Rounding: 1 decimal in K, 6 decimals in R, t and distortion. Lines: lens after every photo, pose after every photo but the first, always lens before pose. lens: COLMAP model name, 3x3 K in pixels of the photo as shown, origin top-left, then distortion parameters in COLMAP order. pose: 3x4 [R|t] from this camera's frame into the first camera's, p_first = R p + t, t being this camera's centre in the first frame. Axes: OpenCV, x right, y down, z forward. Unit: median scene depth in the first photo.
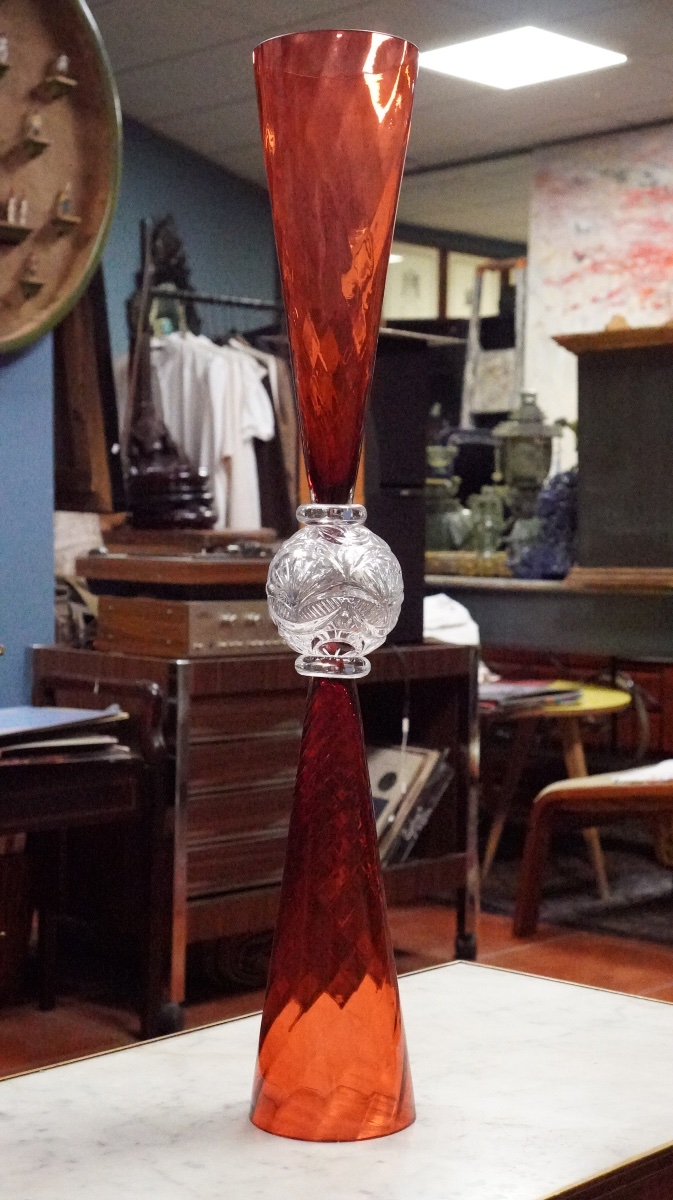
lens RADIAL K [[1968.2, 0, 324.9], [0, 1968.2, 591.4], [0, 0, 1]] dist [0.200808, 0.000000]
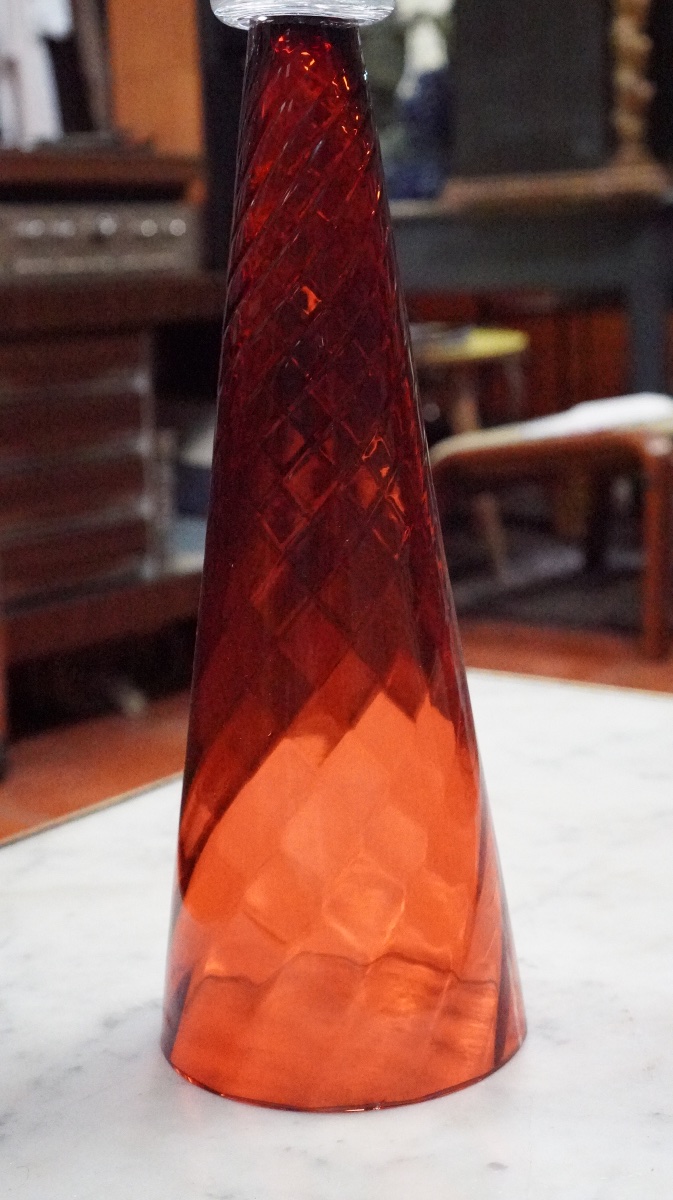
lens RADIAL K [[1968.2, 0, 333.2], [0, 1968.2, 588.5], [0, 0, 1]] dist [0.200808, 0.000000]
pose [[0.993784, -0.054541, 0.097054, -0.012550], [0.039600, 0.987937, 0.149709, 0.032000], [-0.104049, -0.144935, 0.983955, 0.190894]]
